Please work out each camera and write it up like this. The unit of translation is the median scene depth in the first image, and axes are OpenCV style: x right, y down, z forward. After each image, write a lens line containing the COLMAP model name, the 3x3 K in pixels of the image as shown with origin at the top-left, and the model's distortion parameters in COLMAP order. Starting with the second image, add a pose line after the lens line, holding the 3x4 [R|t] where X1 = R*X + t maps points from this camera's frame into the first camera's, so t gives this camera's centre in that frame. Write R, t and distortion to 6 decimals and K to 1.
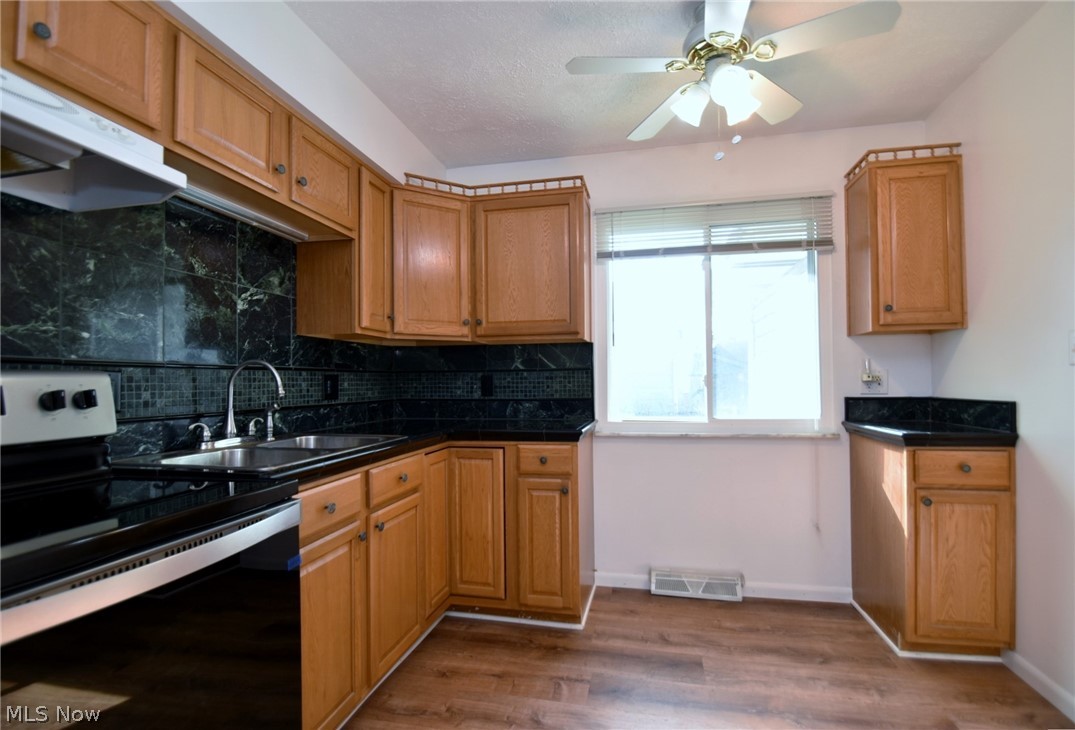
lens RADIAL K [[525.1, 0, 539.0], [0, 525.1, 372.0], [0, 0, 1]] dist [0.000386, -0.016221]
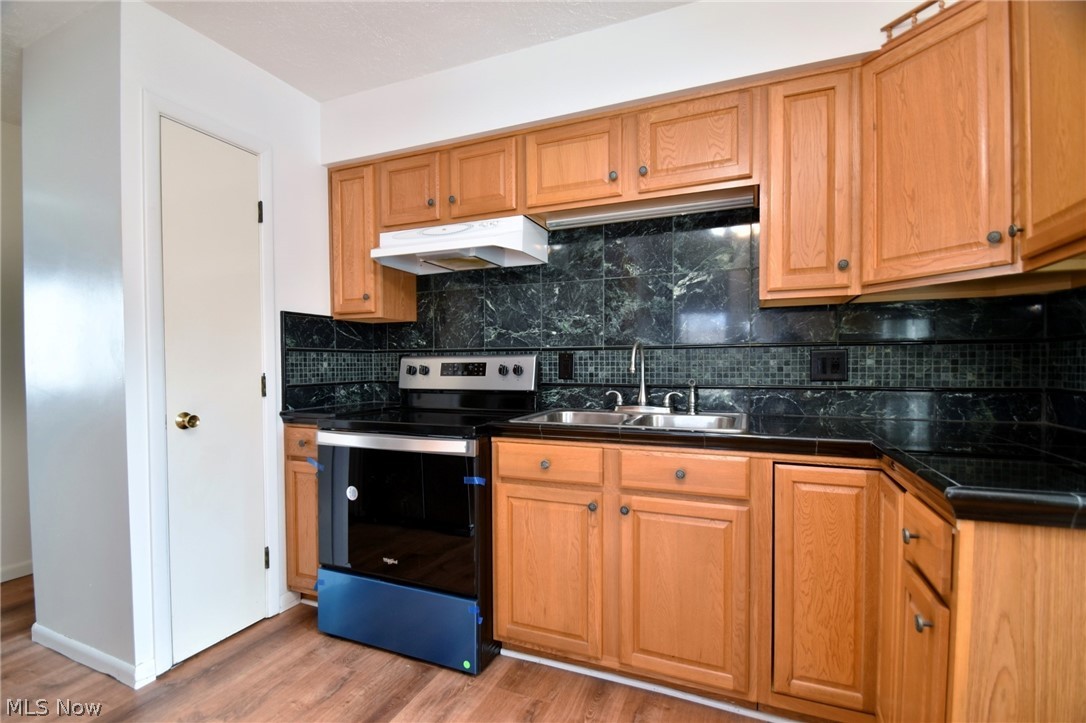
lens RADIAL K [[507.1, 0, 522.9], [0, 507.1, 375.2], [0, 0, 1]] dist [0.002584, -0.013792]
pose [[-0.210793, 0.031657, -0.977018, 0.487168], [0.024683, 0.999329, 0.027054, 0.012532], [0.977219, -0.018413, -0.211433, 0.772704]]
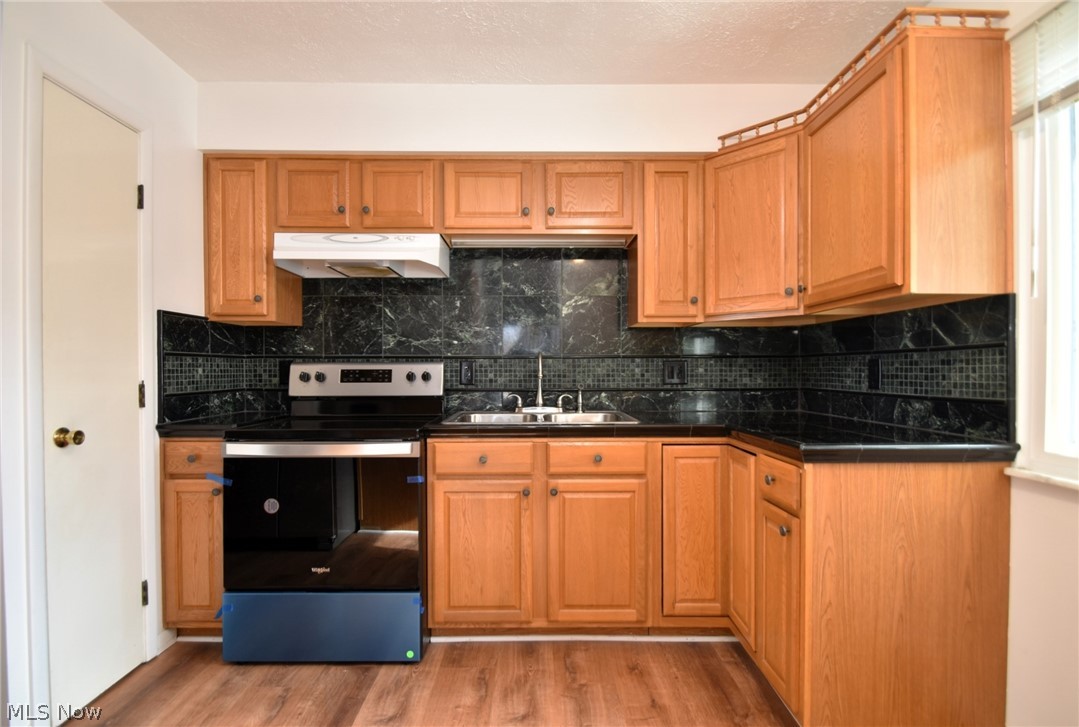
lens RADIAL K [[521.2, 0, 532.4], [0, 521.2, 372.3], [0, 0, 1]] dist [0.000352, -0.012087]
pose [[0.206584, 0.013792, -0.978332, 0.623821], [0.017586, 0.999687, 0.017806, 0.004754], [0.978271, -0.020884, 0.206277, 0.545082]]
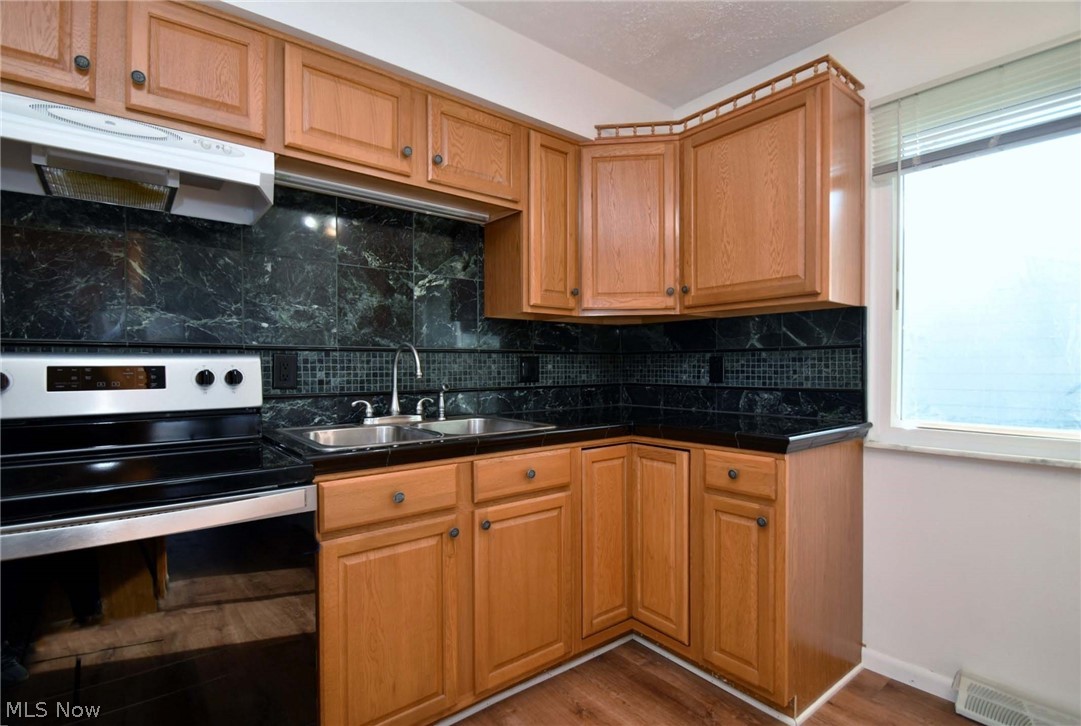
lens RADIAL K [[522.1, 0, 533.3], [0, 522.1, 371.8], [0, 0, 1]] dist [0.000352, -0.012087]
pose [[0.771252, 0.013493, -0.636387, 0.248965], [0.007641, 0.999507, 0.030452, 0.003975], [0.636484, -0.028348, 0.770769, 0.278693]]
